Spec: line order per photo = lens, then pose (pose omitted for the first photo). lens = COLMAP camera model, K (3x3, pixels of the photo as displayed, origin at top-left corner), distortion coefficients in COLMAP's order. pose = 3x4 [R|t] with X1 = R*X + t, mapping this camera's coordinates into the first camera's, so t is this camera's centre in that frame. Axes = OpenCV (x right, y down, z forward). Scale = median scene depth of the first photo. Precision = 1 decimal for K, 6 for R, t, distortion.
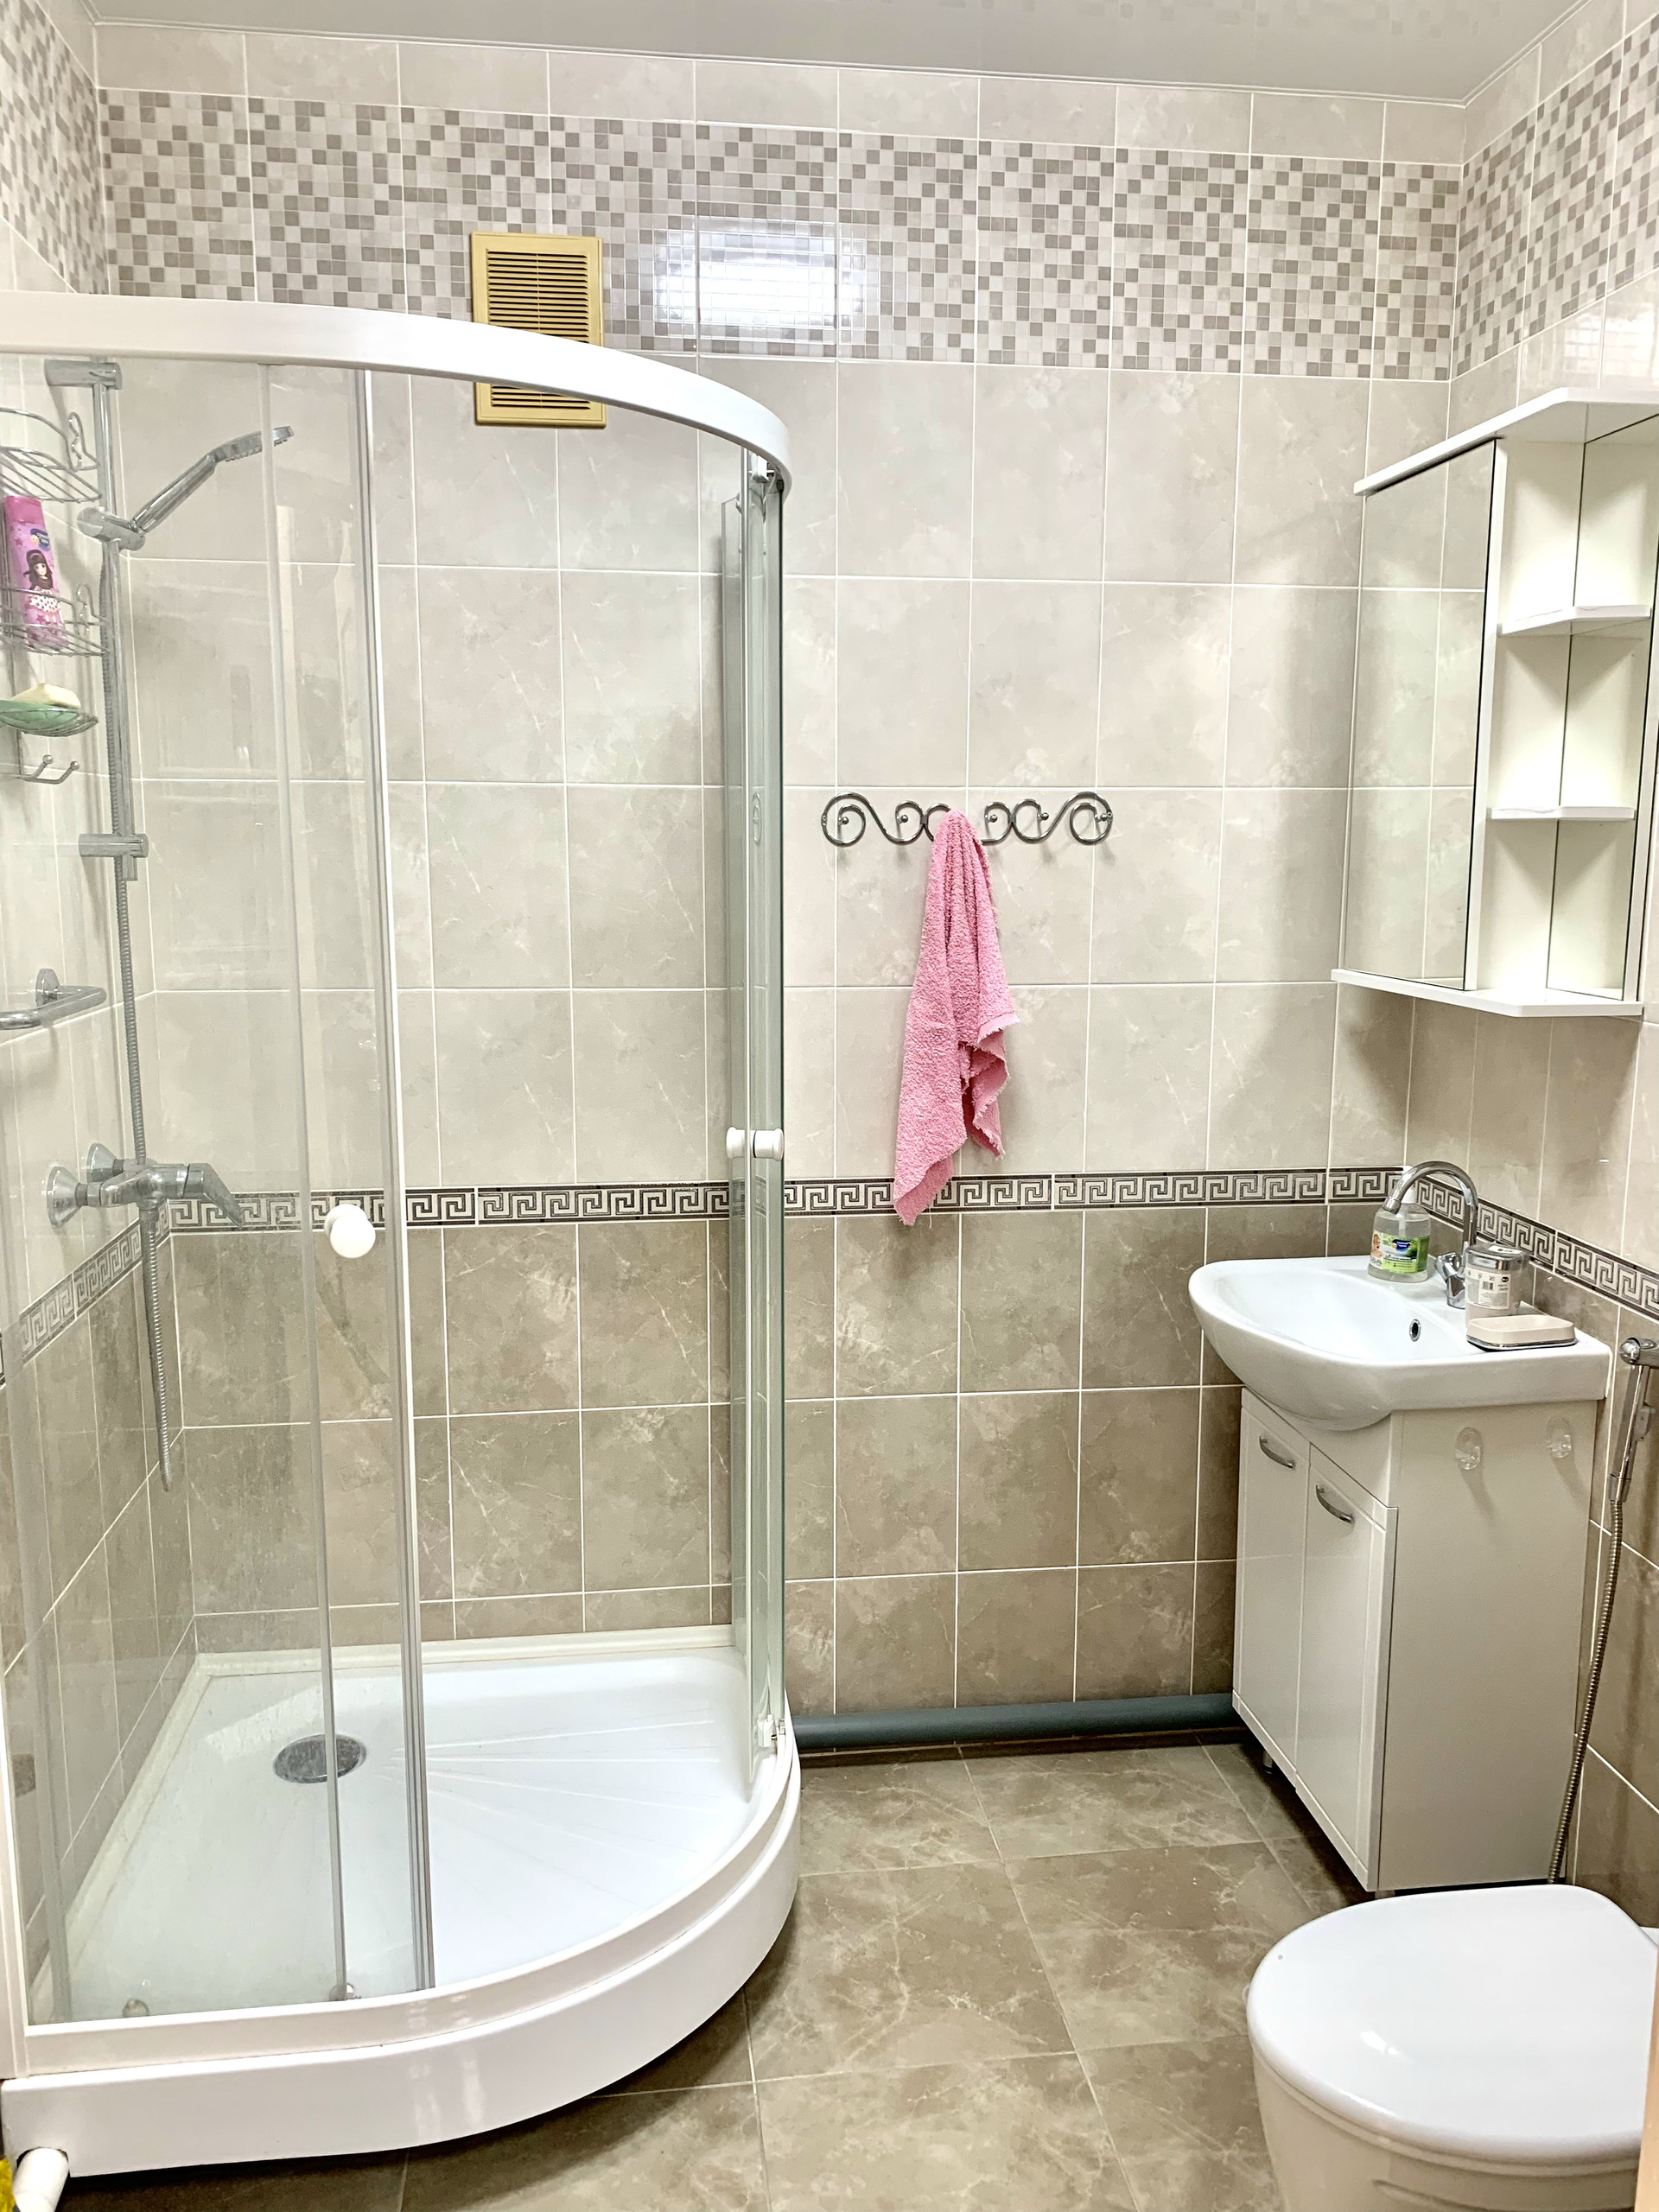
lens RADIAL K [[1712.6, 0, 835.8], [0, 1712.6, 1098.1], [0, 0, 1]] dist [0.025322, -0.019575]
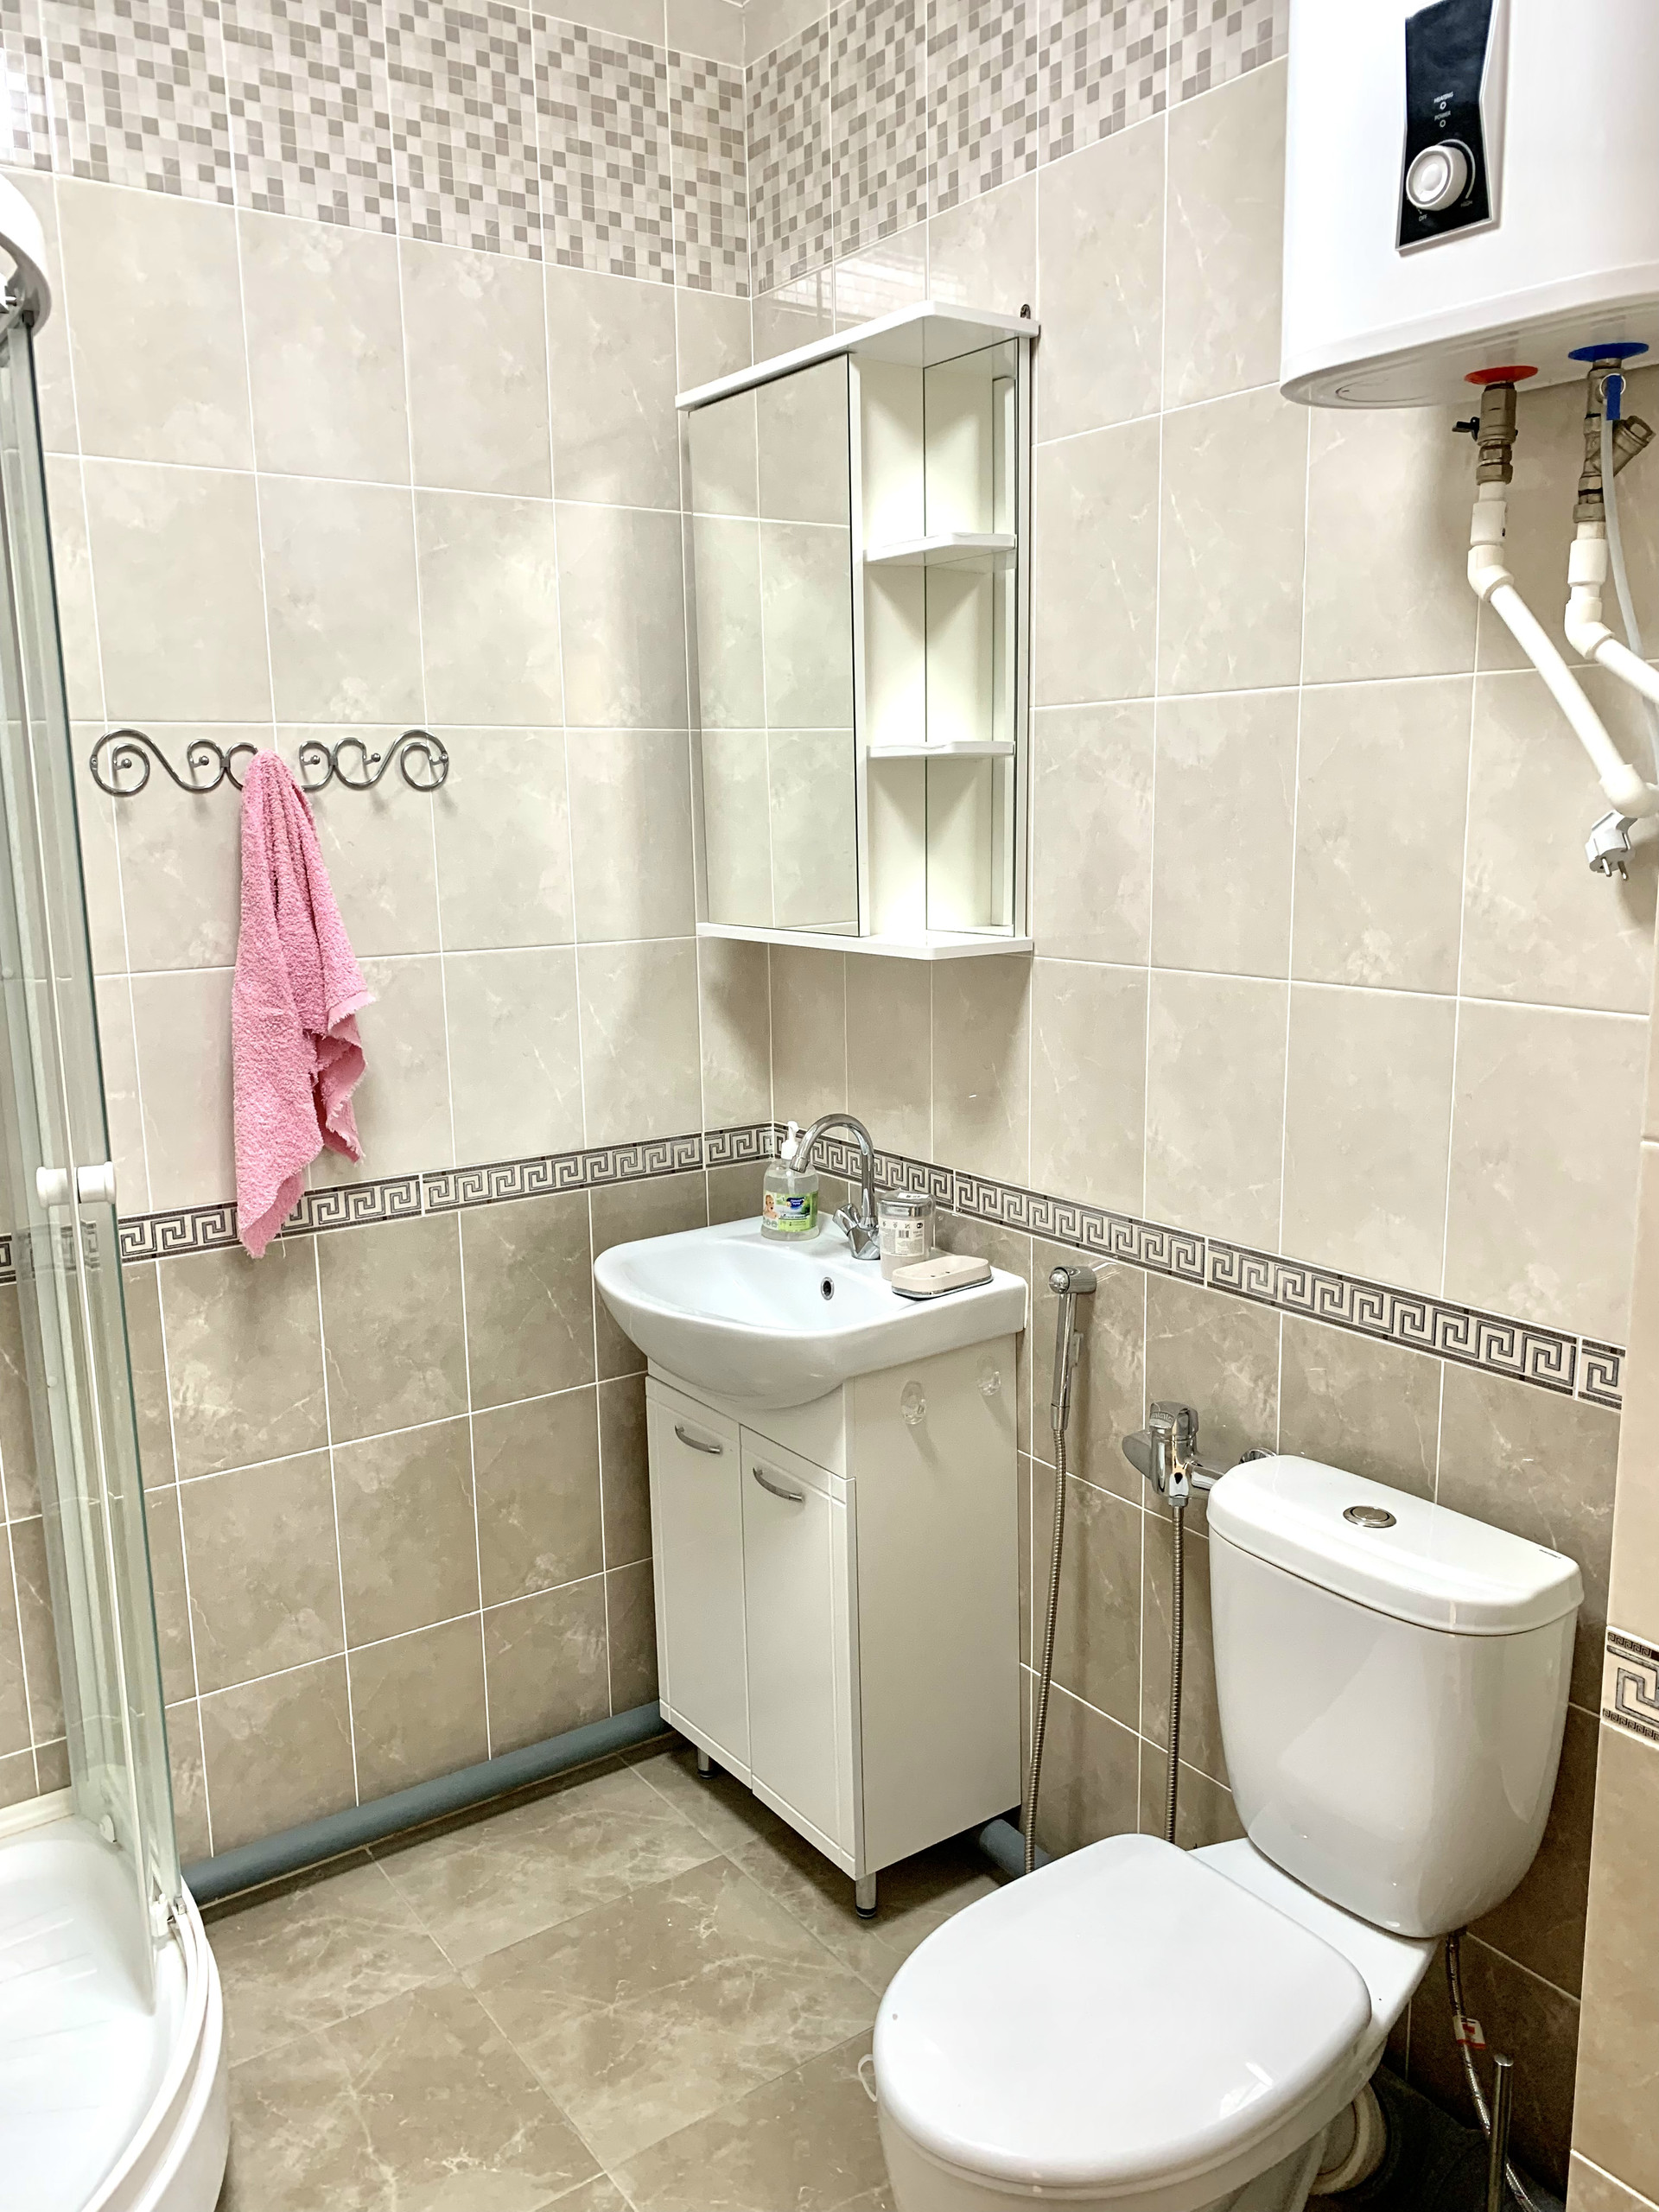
lens RADIAL K [[1712.6, 0, 835.8], [0, 1712.6, 1098.1], [0, 0, 1]] dist [0.025322, -0.019575]
pose [[0.882066, -0.100940, 0.460185, -0.089384], [0.092287, 0.994874, 0.041329, -0.011107], [-0.461998, 0.006014, 0.886861, 0.141619]]
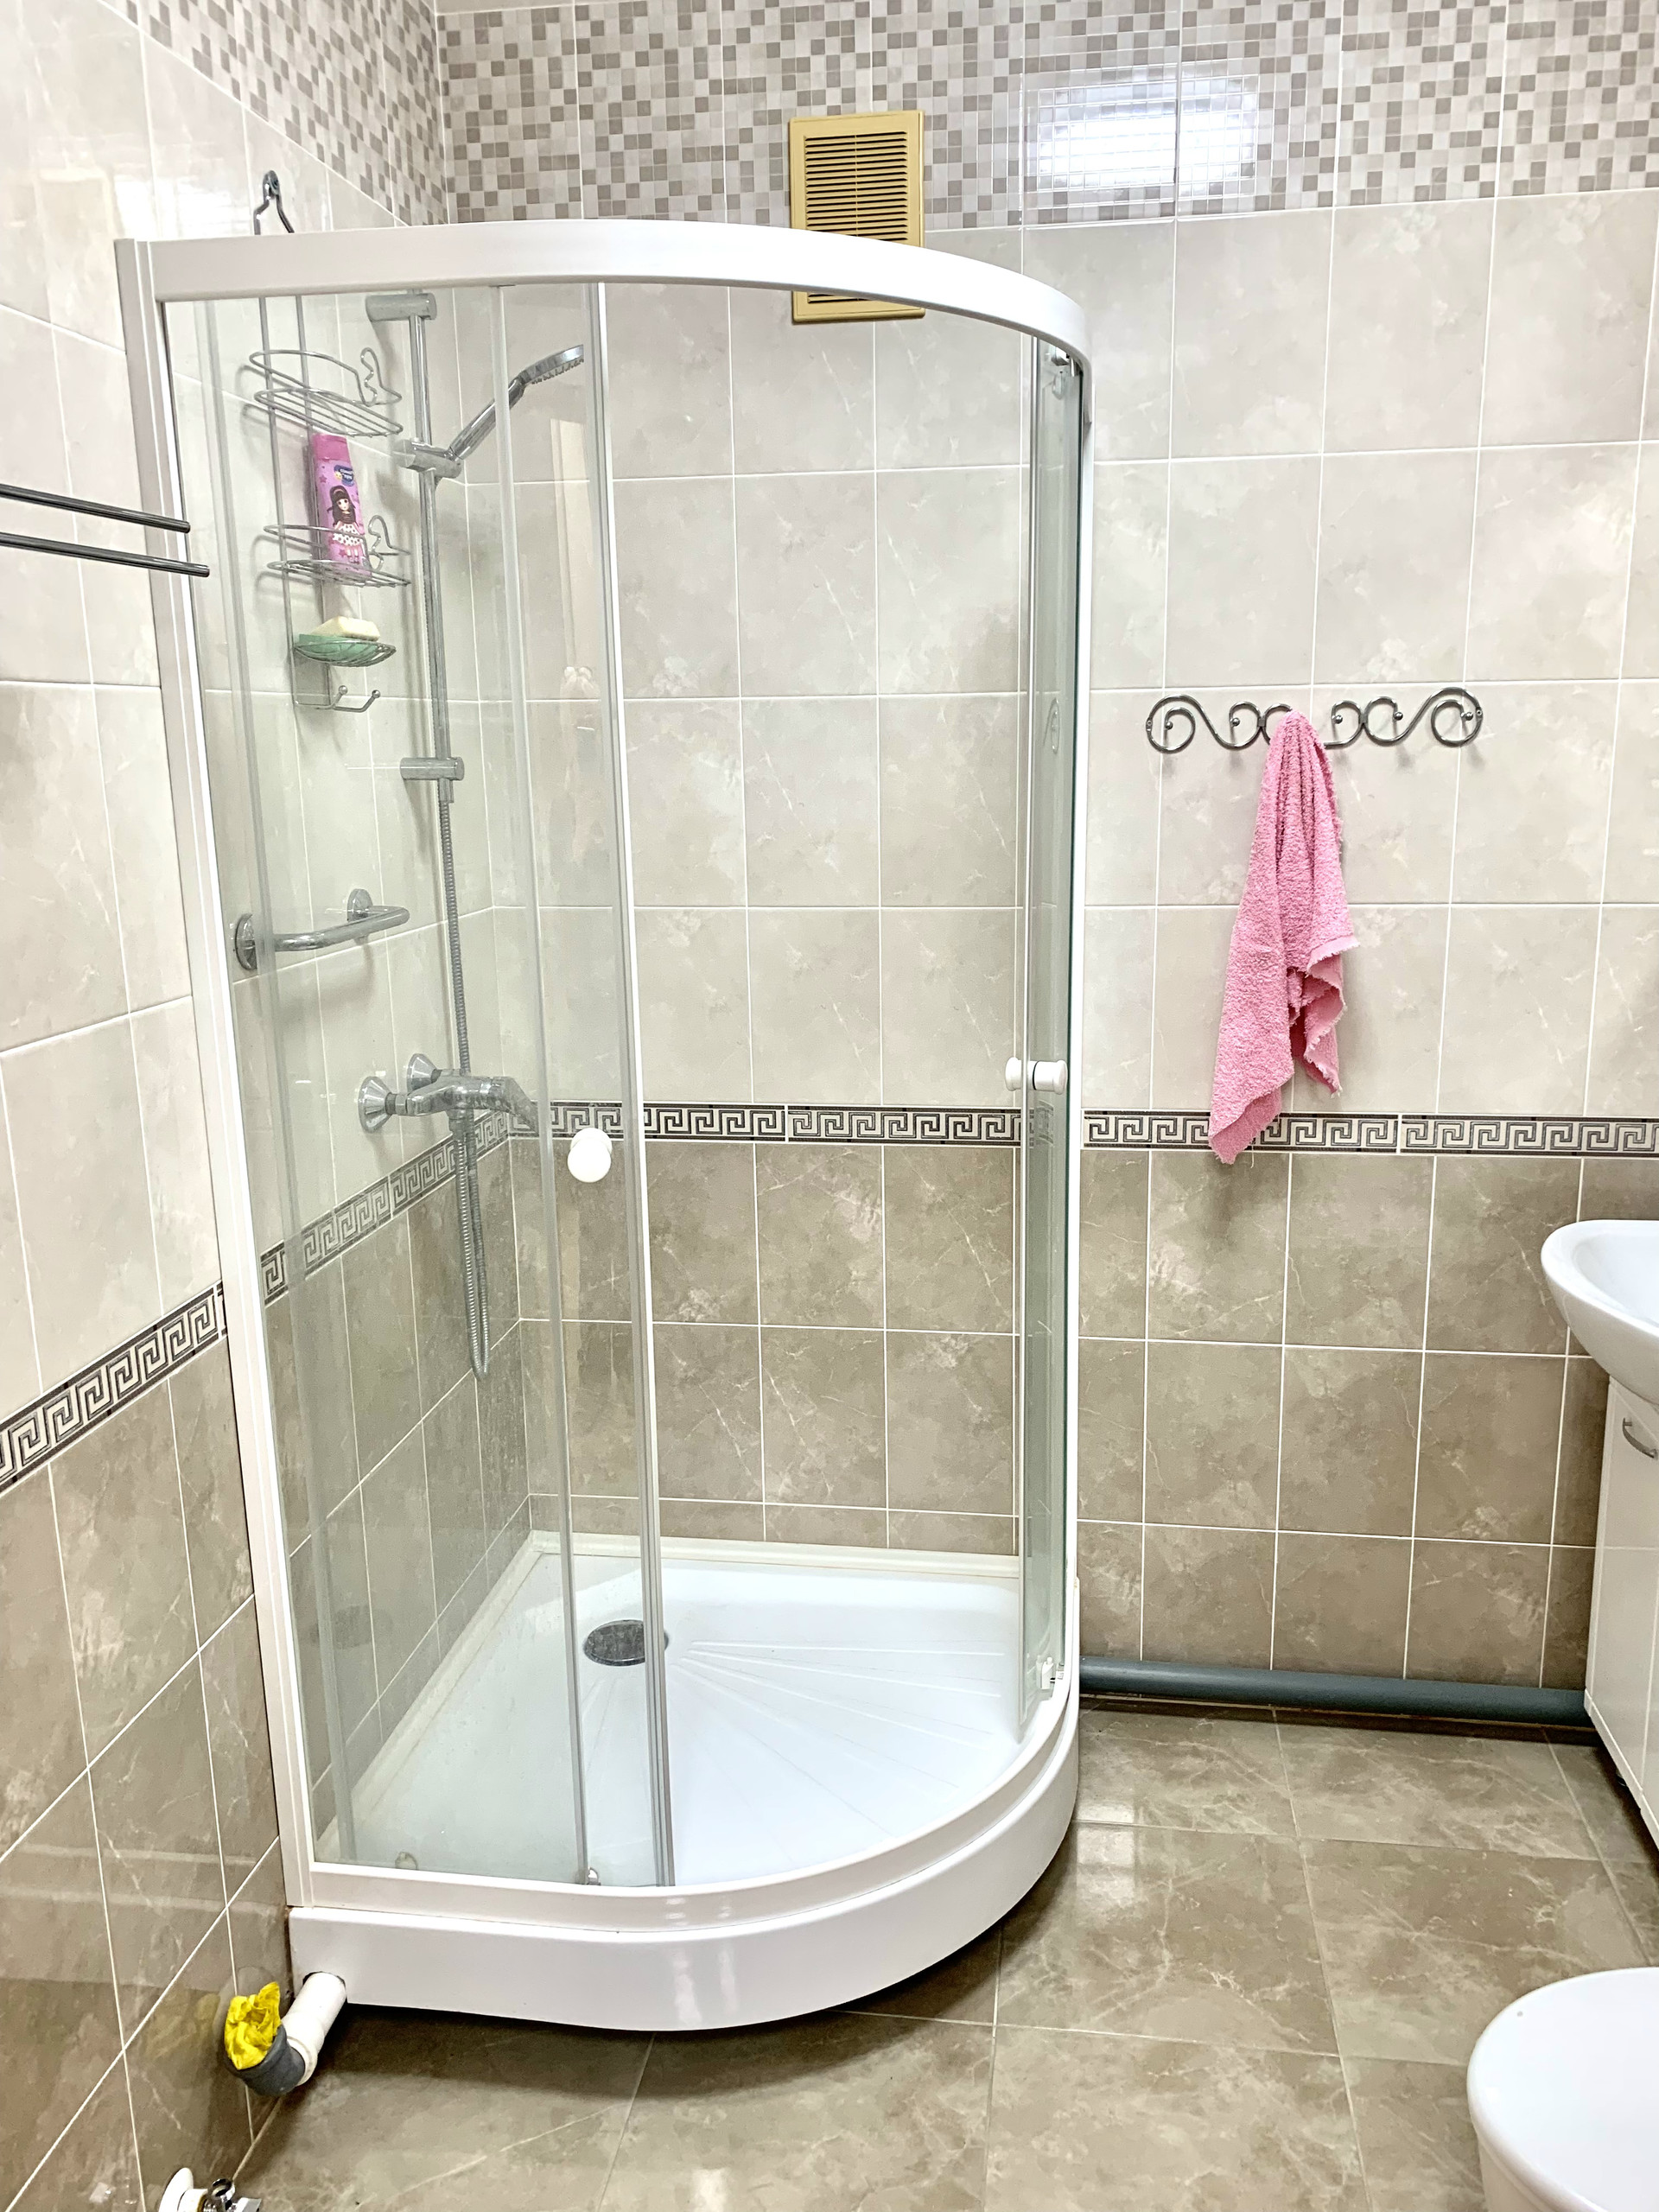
lens RADIAL K [[1712.6, 0, 835.8], [0, 1712.6, 1098.1], [0, 0, 1]] dist [0.025322, -0.019575]
pose [[0.963917, 0.038336, -0.263426, 0.086308], [-0.022325, 0.997732, 0.063509, -0.016635], [0.265264, -0.055337, 0.962587, 0.044552]]
